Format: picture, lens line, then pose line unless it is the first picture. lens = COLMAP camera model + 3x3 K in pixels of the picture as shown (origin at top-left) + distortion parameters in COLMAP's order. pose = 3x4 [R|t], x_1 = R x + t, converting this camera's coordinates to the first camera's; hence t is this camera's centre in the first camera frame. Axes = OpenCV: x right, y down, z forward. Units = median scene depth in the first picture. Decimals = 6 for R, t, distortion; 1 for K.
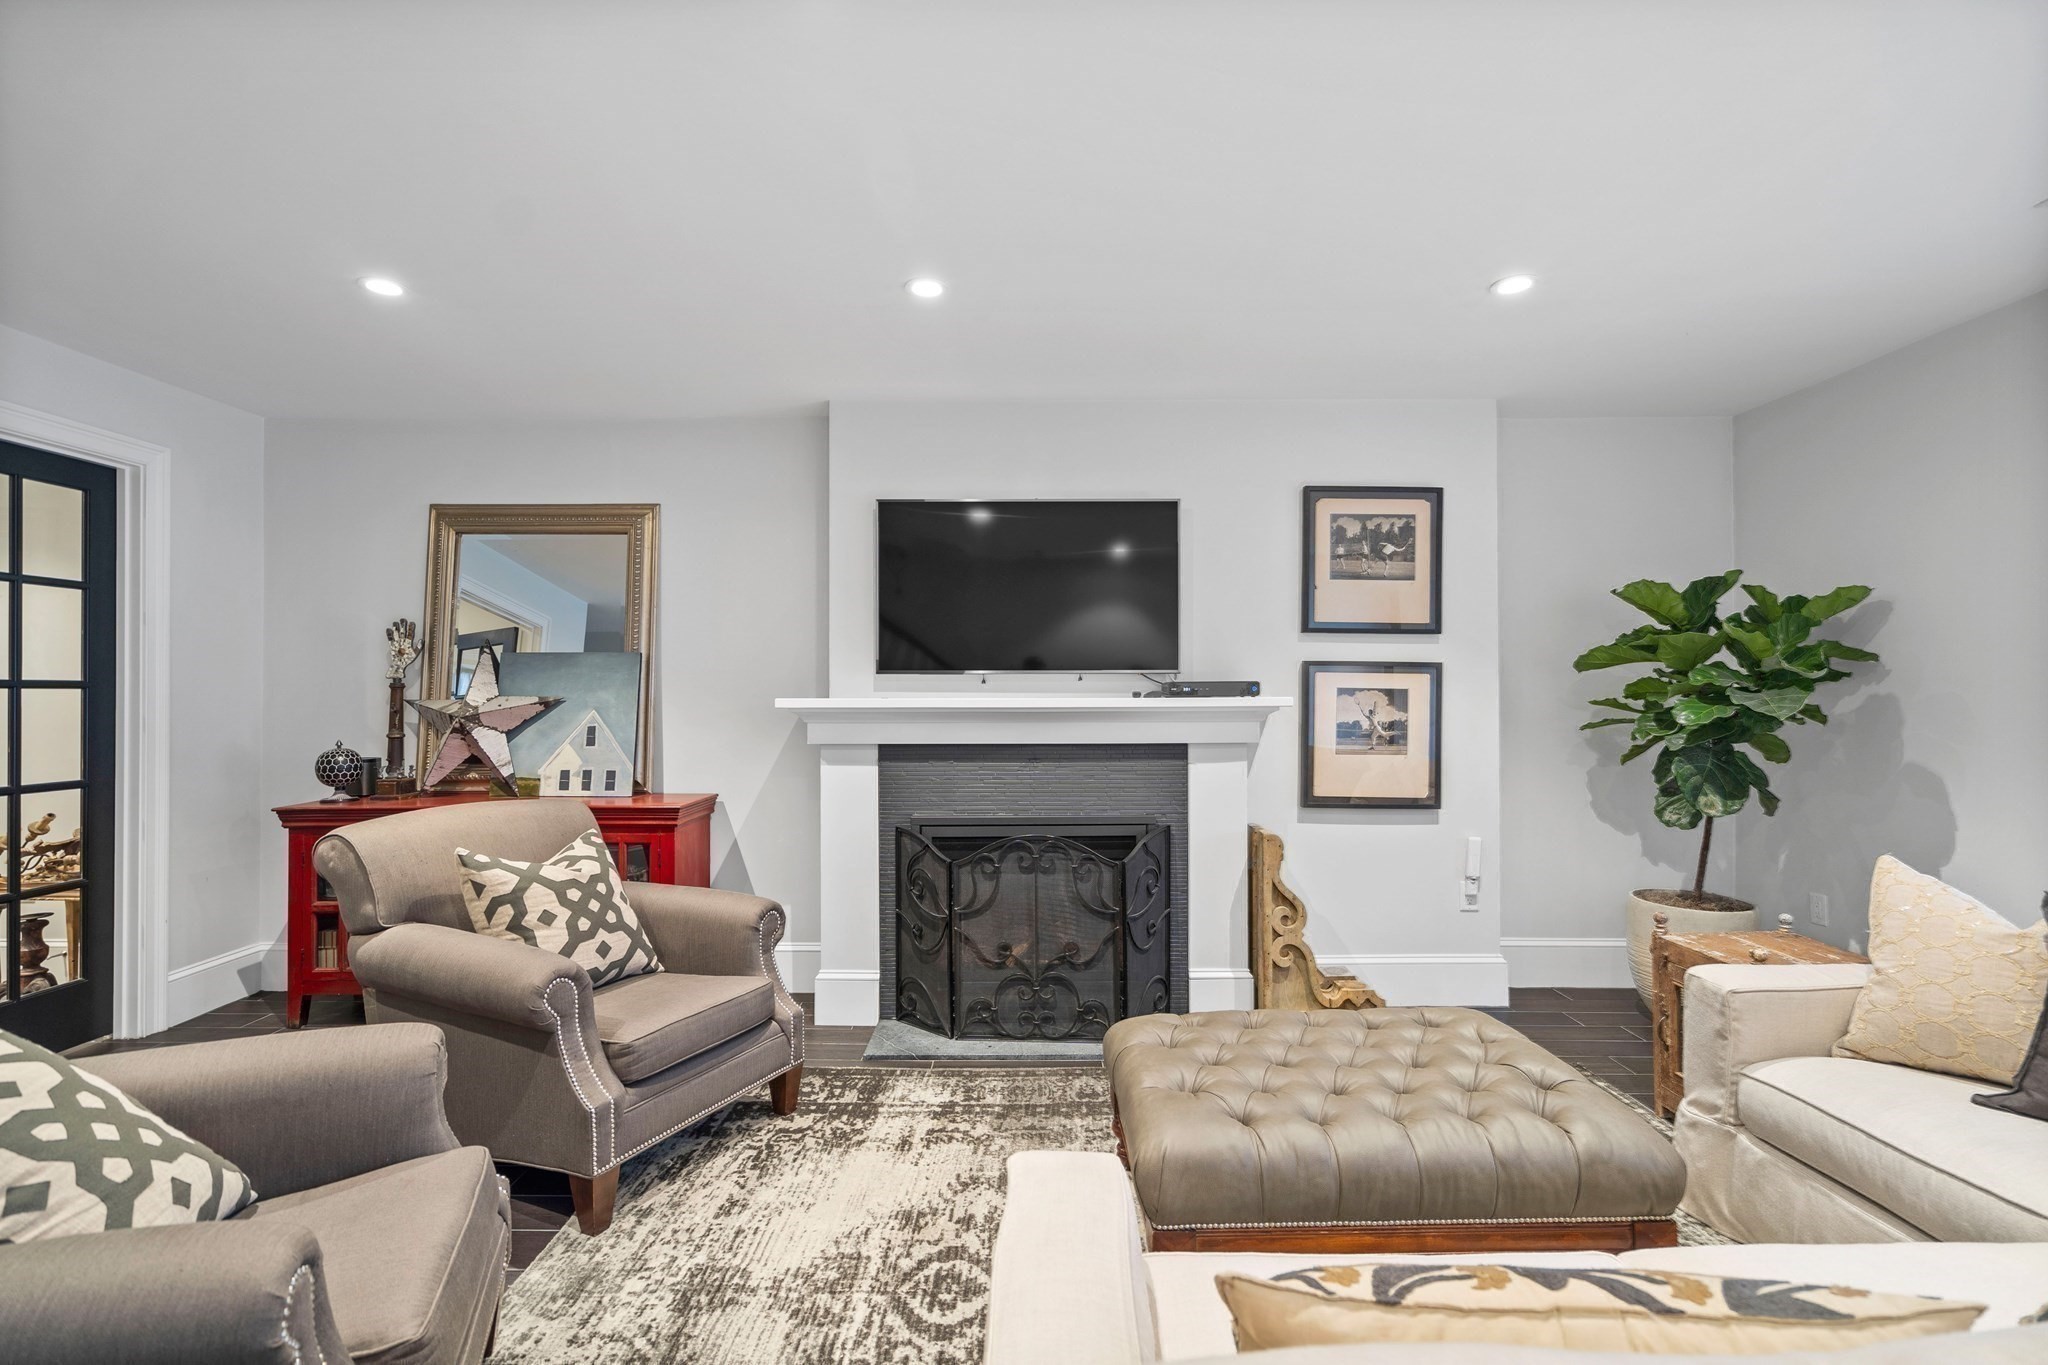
lens RADIAL K [[942.6, 0, 1024.0], [0, 942.6, 682.5], [0, 0, 1]] dist [-0.004700, -0.000440]
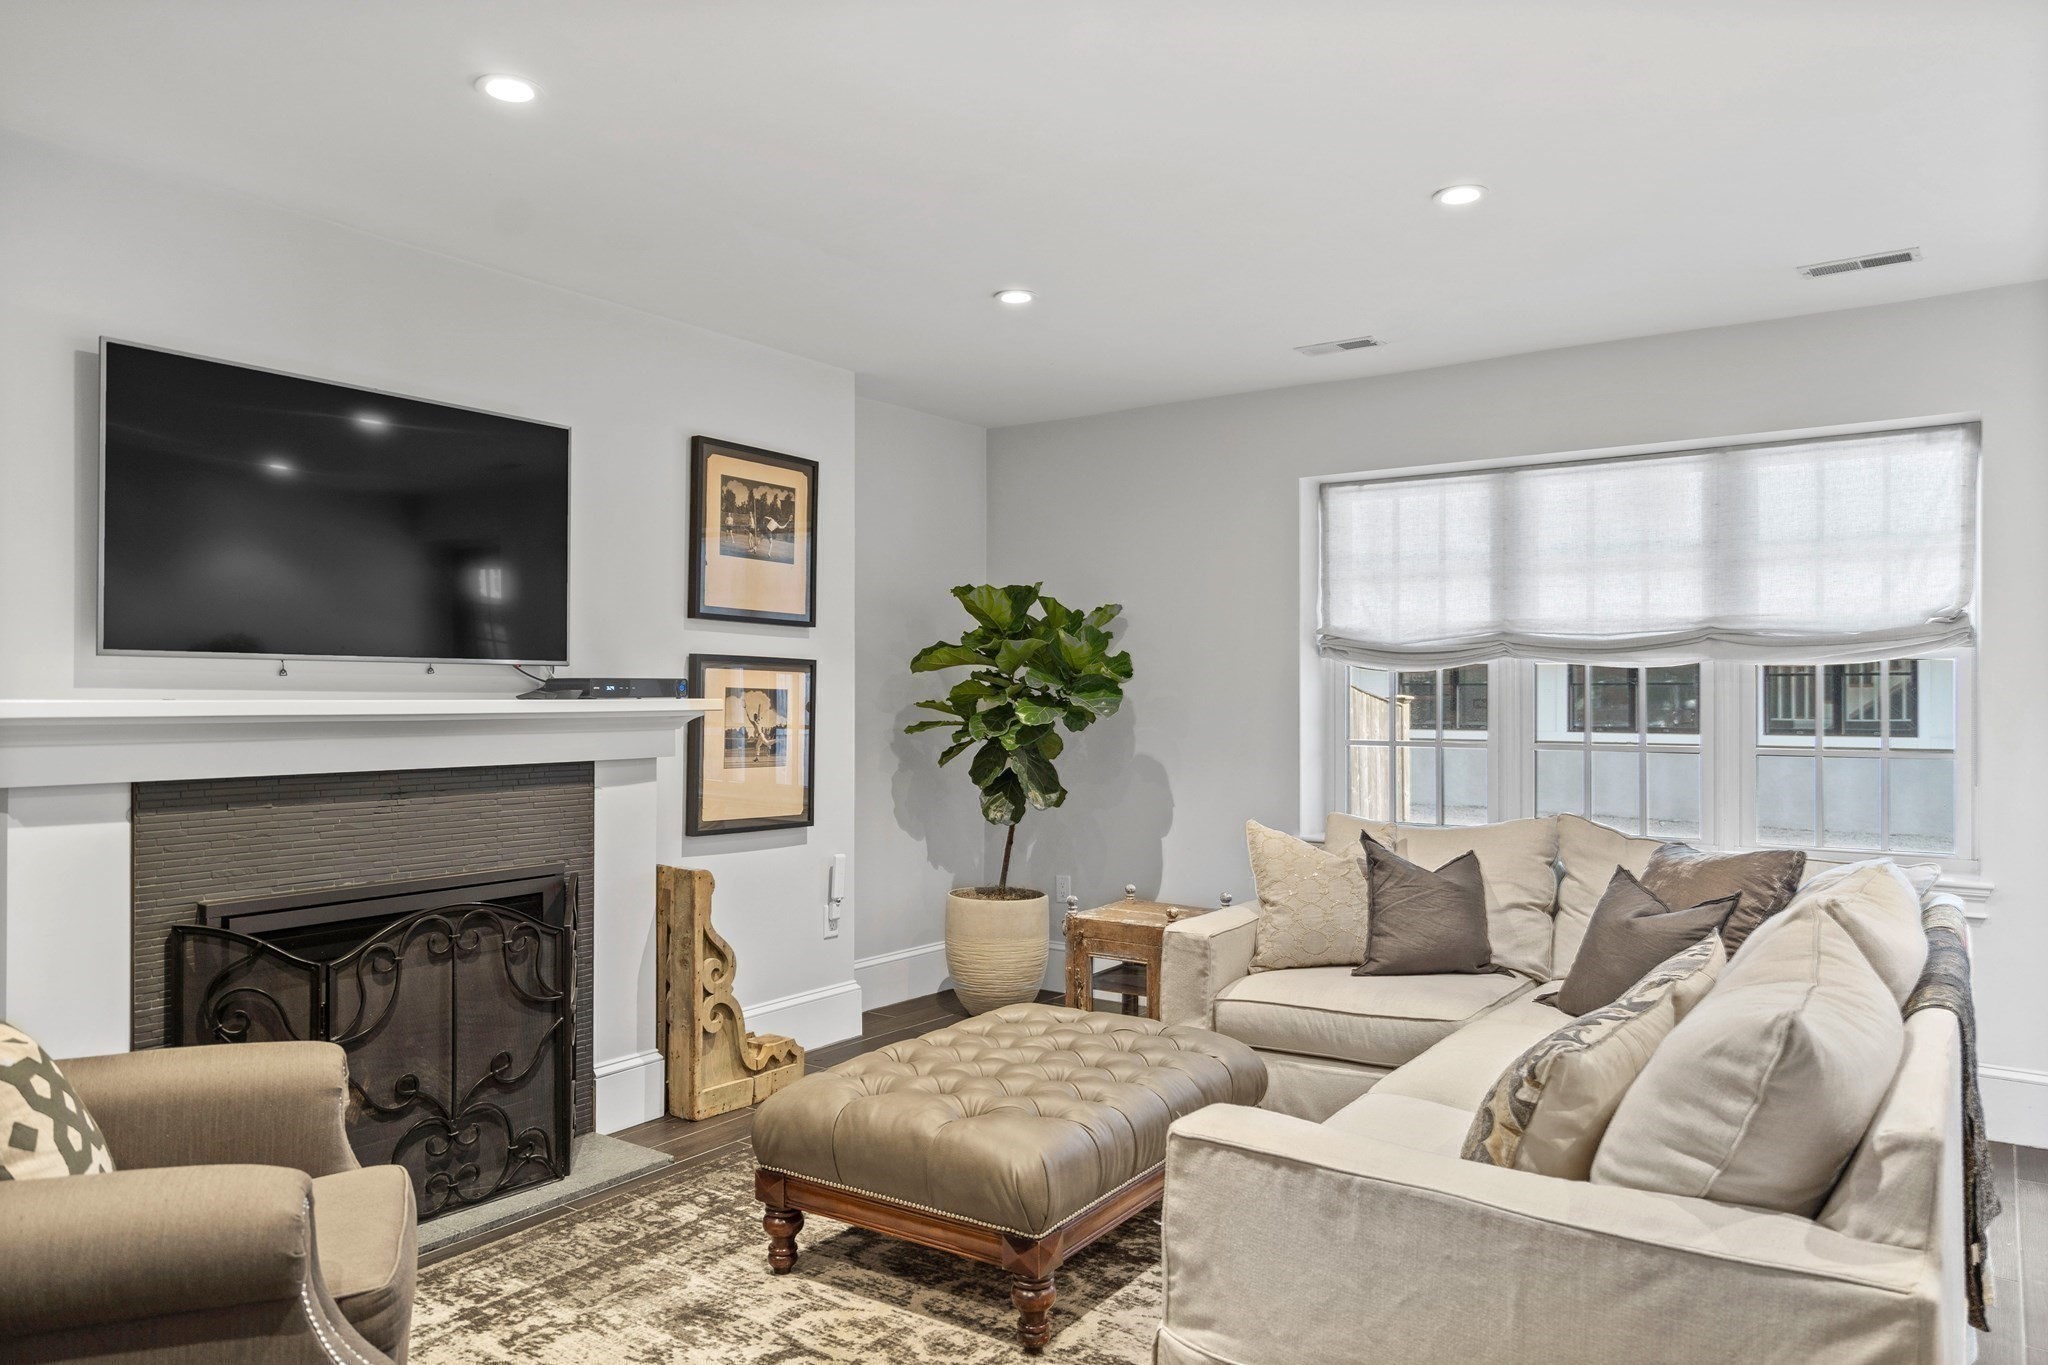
lens RADIAL K [[1393.6, 0, 1024.0], [0, 1393.6, 682.5], [0, 0, 1]] dist [0.005142, -0.000281]
pose [[0.568237, 0.010675, 0.822796, -0.533869], [-0.009380, 0.999935, -0.006495, 0.006992], [-0.822812, -0.004027, 0.568300, 0.098987]]
